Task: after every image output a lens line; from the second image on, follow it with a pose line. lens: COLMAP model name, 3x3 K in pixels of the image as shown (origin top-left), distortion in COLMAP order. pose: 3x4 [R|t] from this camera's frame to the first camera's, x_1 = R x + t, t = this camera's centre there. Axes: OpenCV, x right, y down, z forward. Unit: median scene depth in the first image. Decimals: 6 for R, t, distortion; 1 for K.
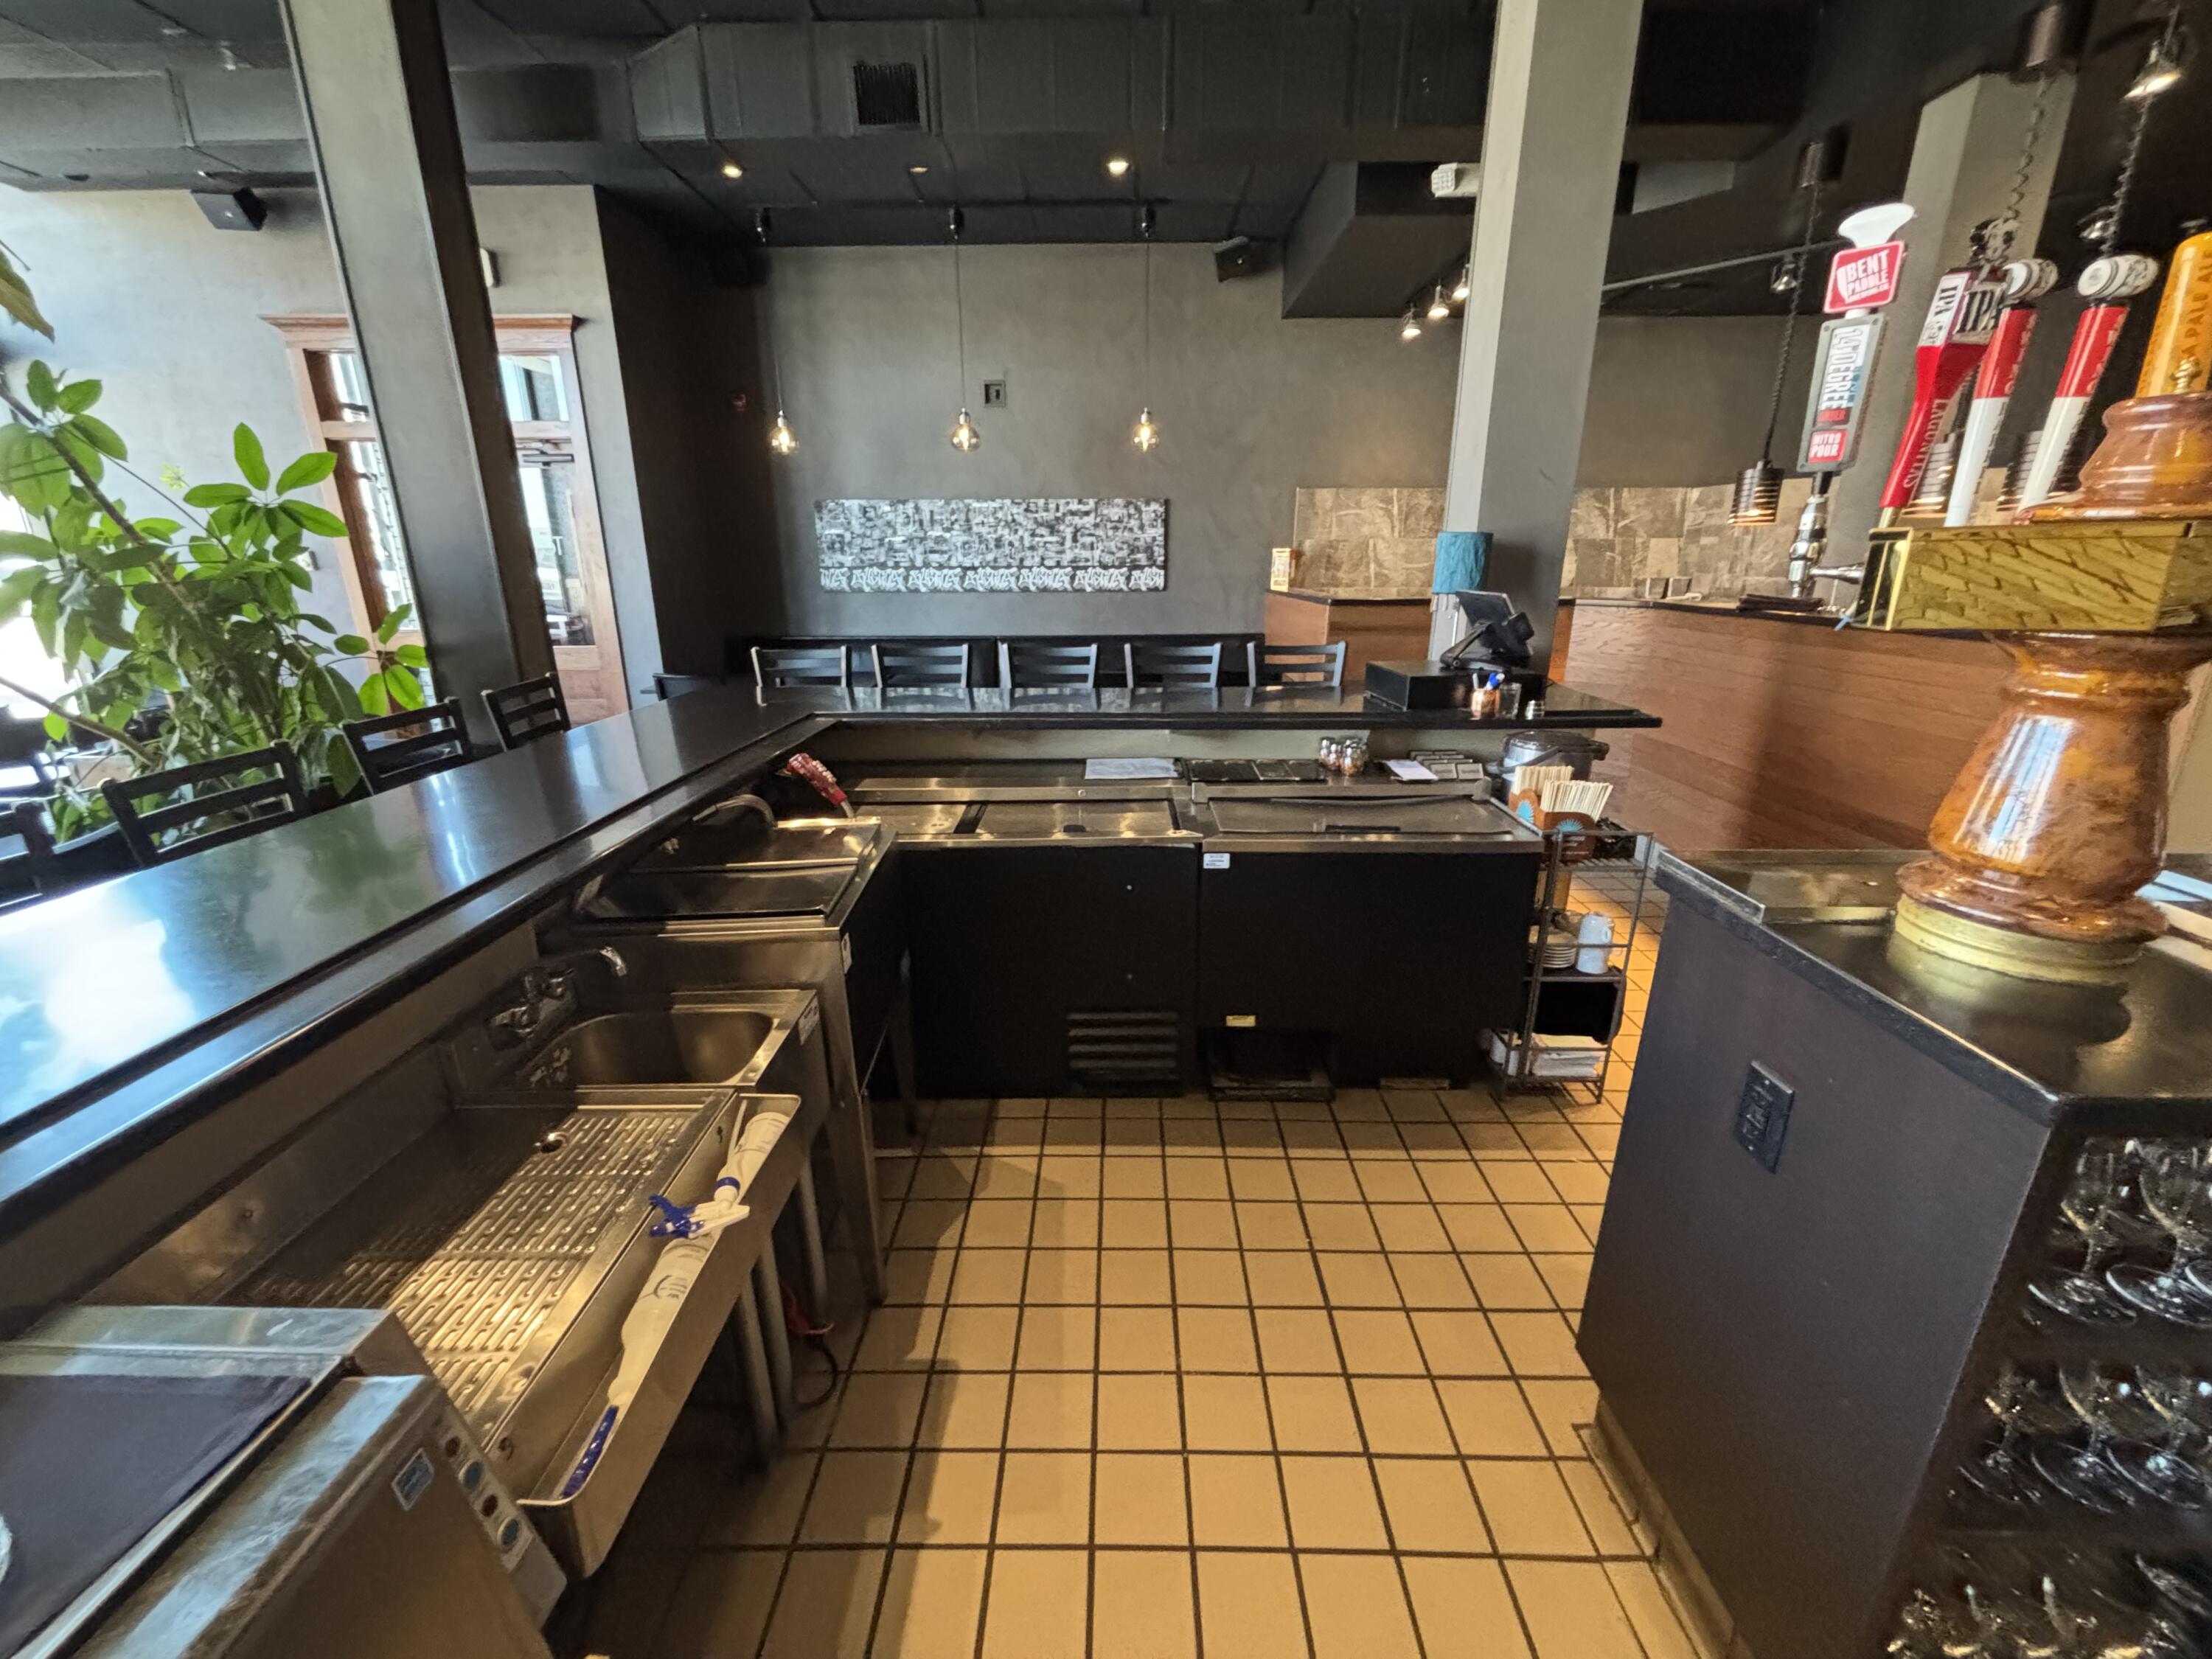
lens RADIAL K [[885.4, 0, 1100.9], [0, 885.4, 831.4], [0, 0, 1]] dist [0.010277, -0.007278]
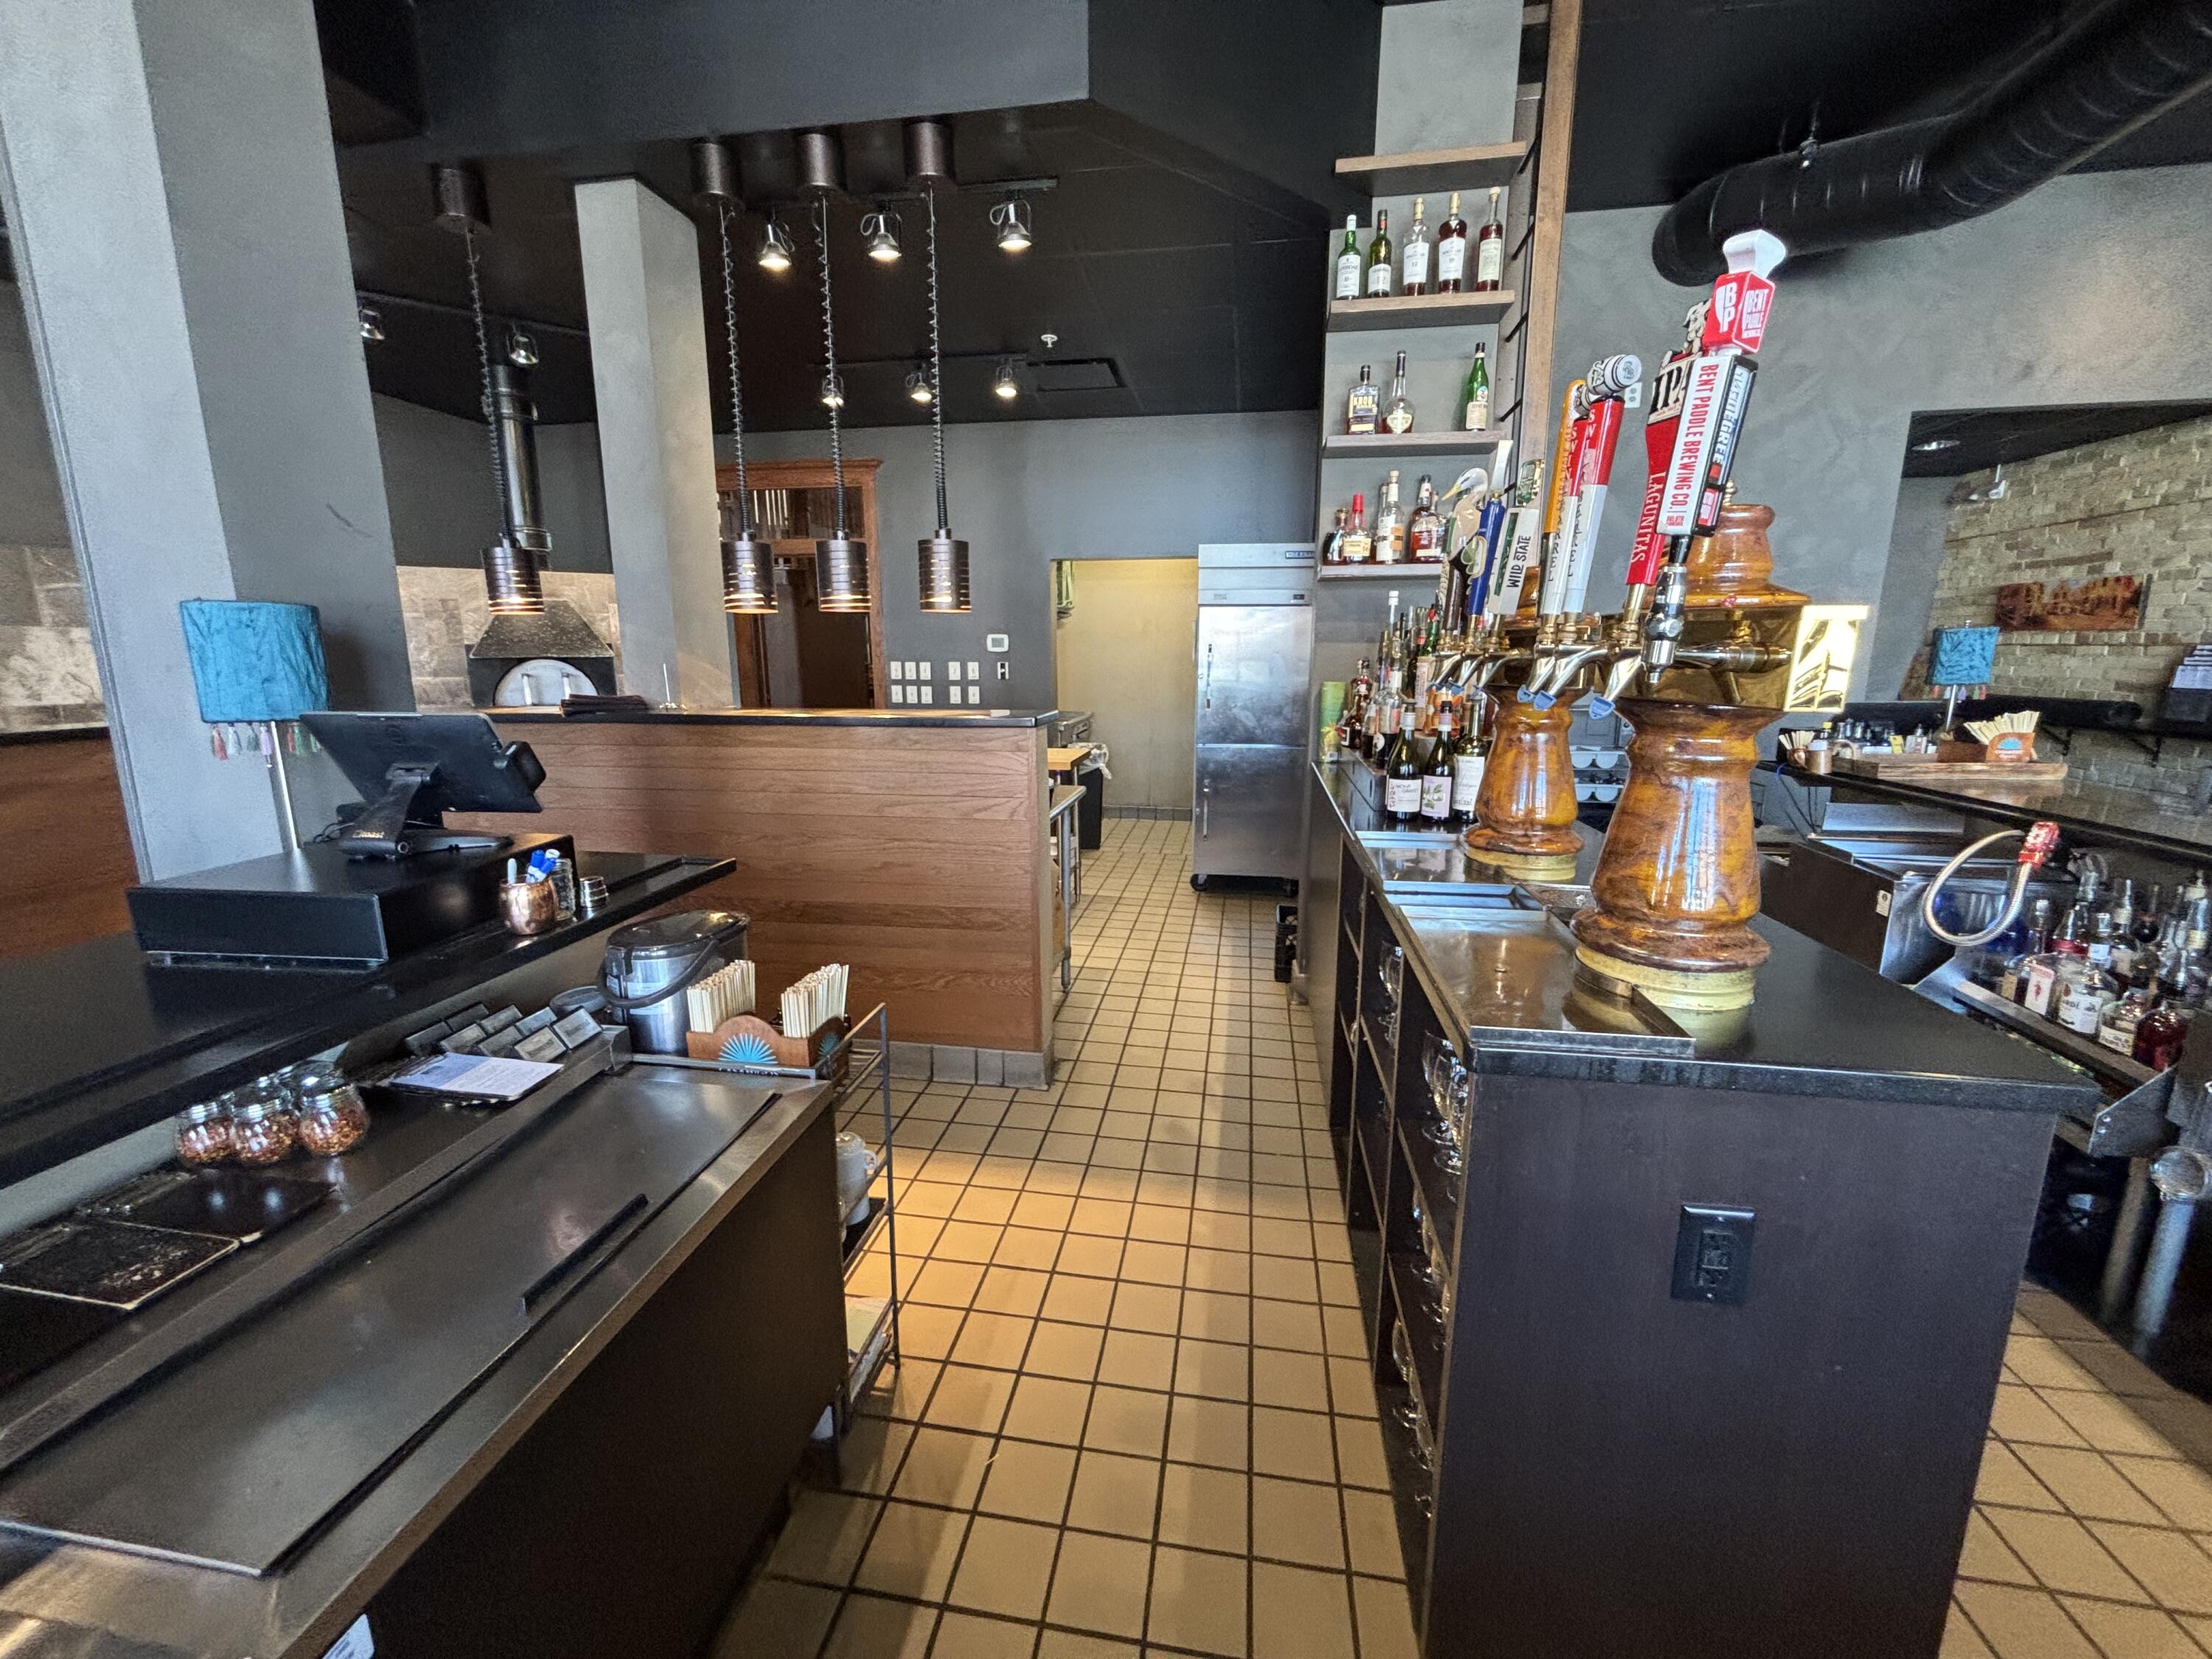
lens RADIAL K [[902.5, 0, 1115.9], [0, 902.5, 825.9], [0, 0, 1]] dist [-0.000452, 0.000189]
pose [[0.140792, -0.187200, 0.972180, -0.022453], [0.297122, 0.944686, 0.138876, -0.067512], [-0.944403, 0.269303, 0.188626, 0.225119]]
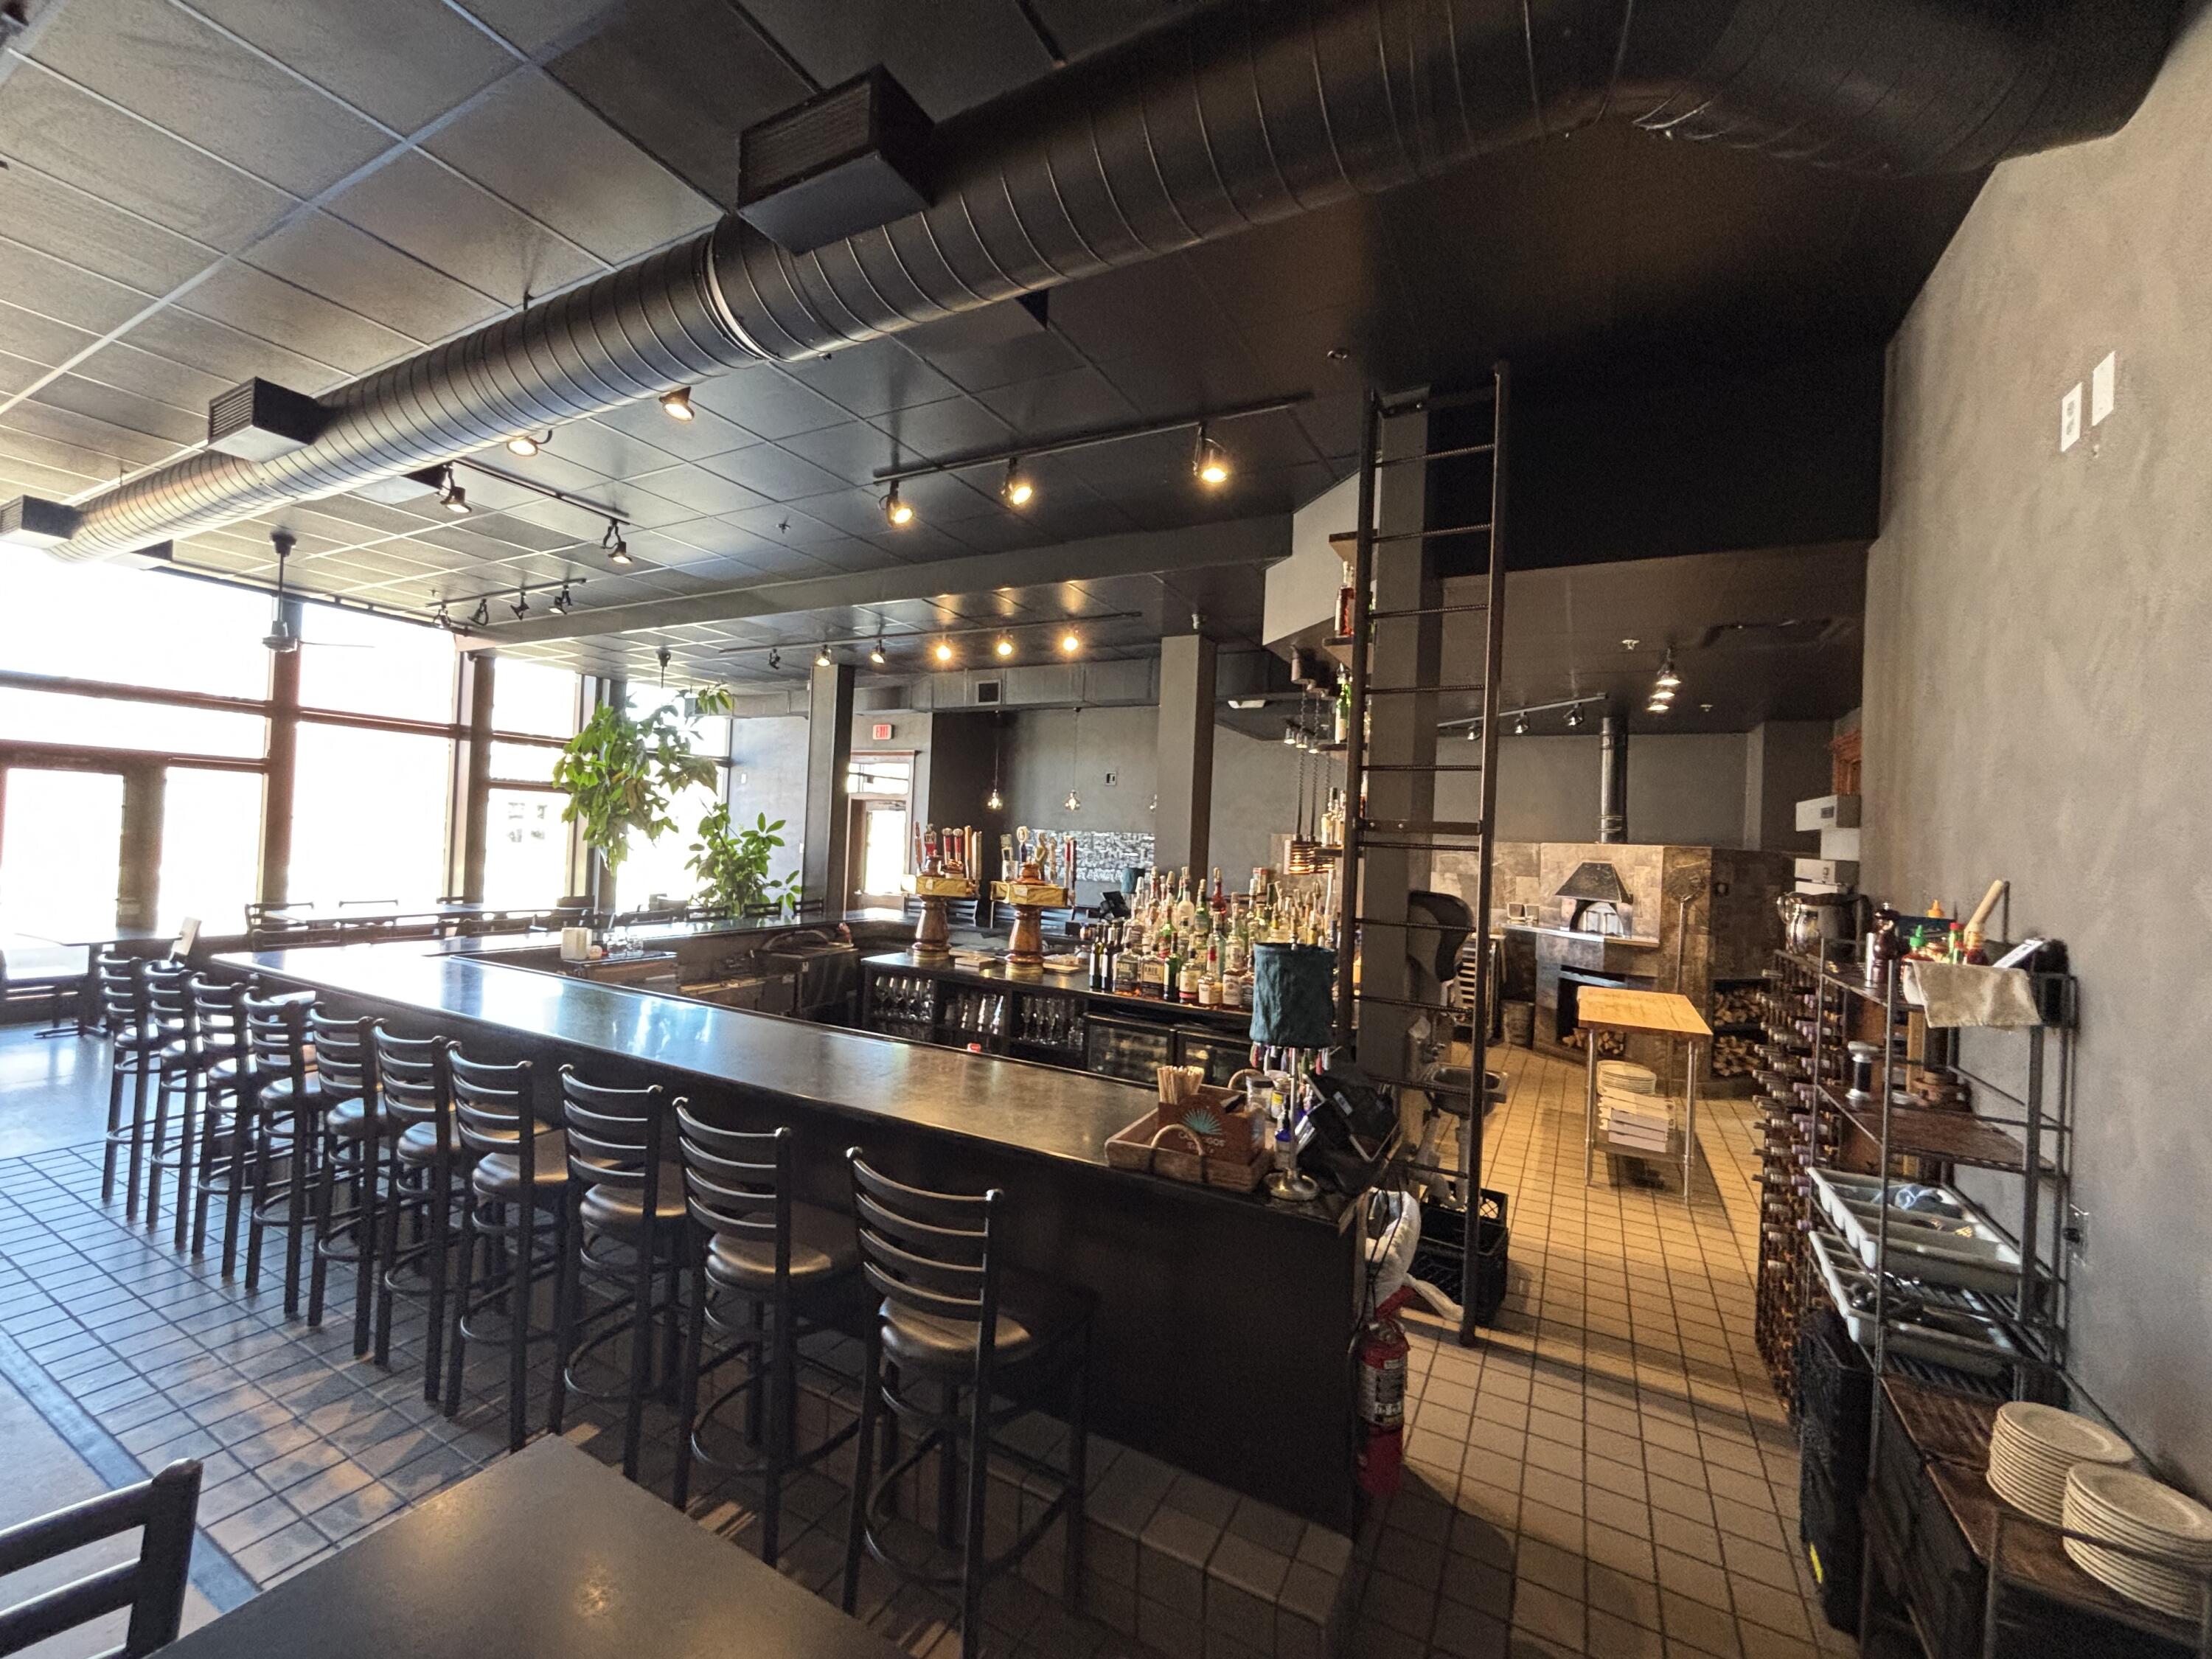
lens RADIAL K [[884.2, 0, 1098.7], [0, 884.2, 825.4], [0, 0, 1]] dist [0.000288, -0.026827]
pose [[0.882555, 0.035101, -0.468898, 0.690662], [-0.184806, 0.942854, -0.277259, 0.104631], [0.432371, 0.331351, 0.838607, -0.488731]]
